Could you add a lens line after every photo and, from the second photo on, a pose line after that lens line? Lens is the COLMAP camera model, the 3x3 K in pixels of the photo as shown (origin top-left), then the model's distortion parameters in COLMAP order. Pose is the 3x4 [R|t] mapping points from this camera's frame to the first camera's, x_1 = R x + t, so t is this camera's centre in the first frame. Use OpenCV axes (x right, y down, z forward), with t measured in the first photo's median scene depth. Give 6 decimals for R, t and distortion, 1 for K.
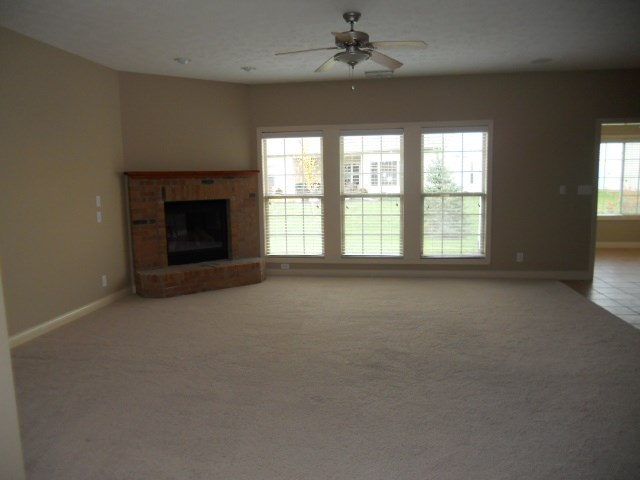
lens RADIAL K [[485.5, 0, 314.8], [0, 485.5, 241.4], [0, 0, 1]] dist [-0.037689, -0.002956]
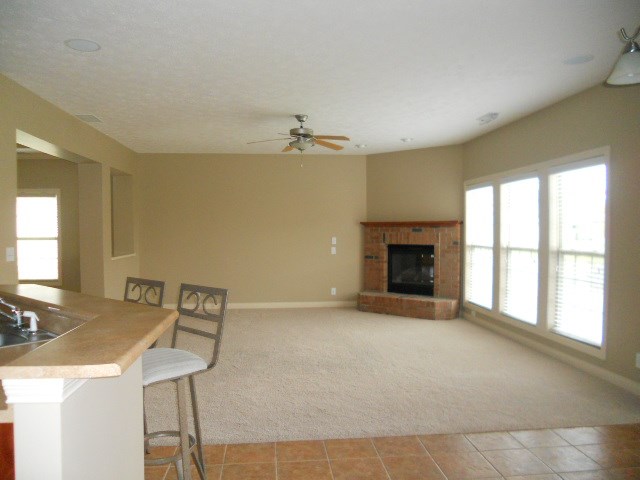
lens RADIAL K [[485.5, 0, 313.9], [0, 485.5, 244.6], [0, 0, 1]] dist [-0.037689, -0.002956]
pose [[0.242371, 0.044555, -0.969160, 0.900418], [-0.124354, 0.992132, 0.014512, -0.070570], [0.962181, 0.117002, 0.246005, 0.439638]]
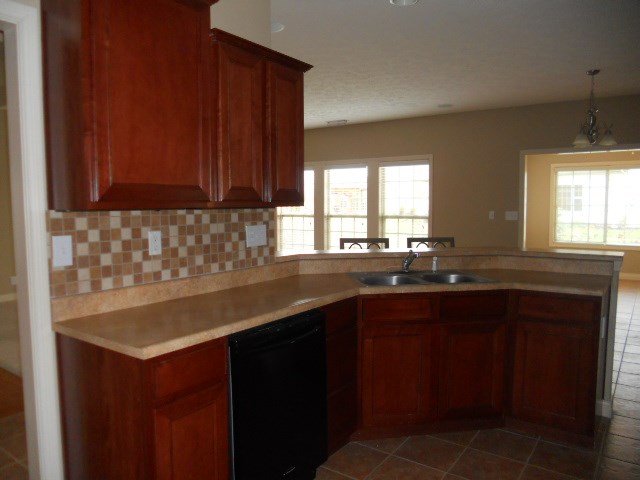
lens RADIAL K [[485.5, 0, 309.0], [0, 485.5, 246.6], [0, 0, 1]] dist [-0.037689, -0.002956]
pose [[0.888269, 0.057643, -0.455692, 0.633832], [-0.073524, 0.997145, -0.017183, 0.014383], [0.453401, 0.048767, 0.889972, -0.171206]]
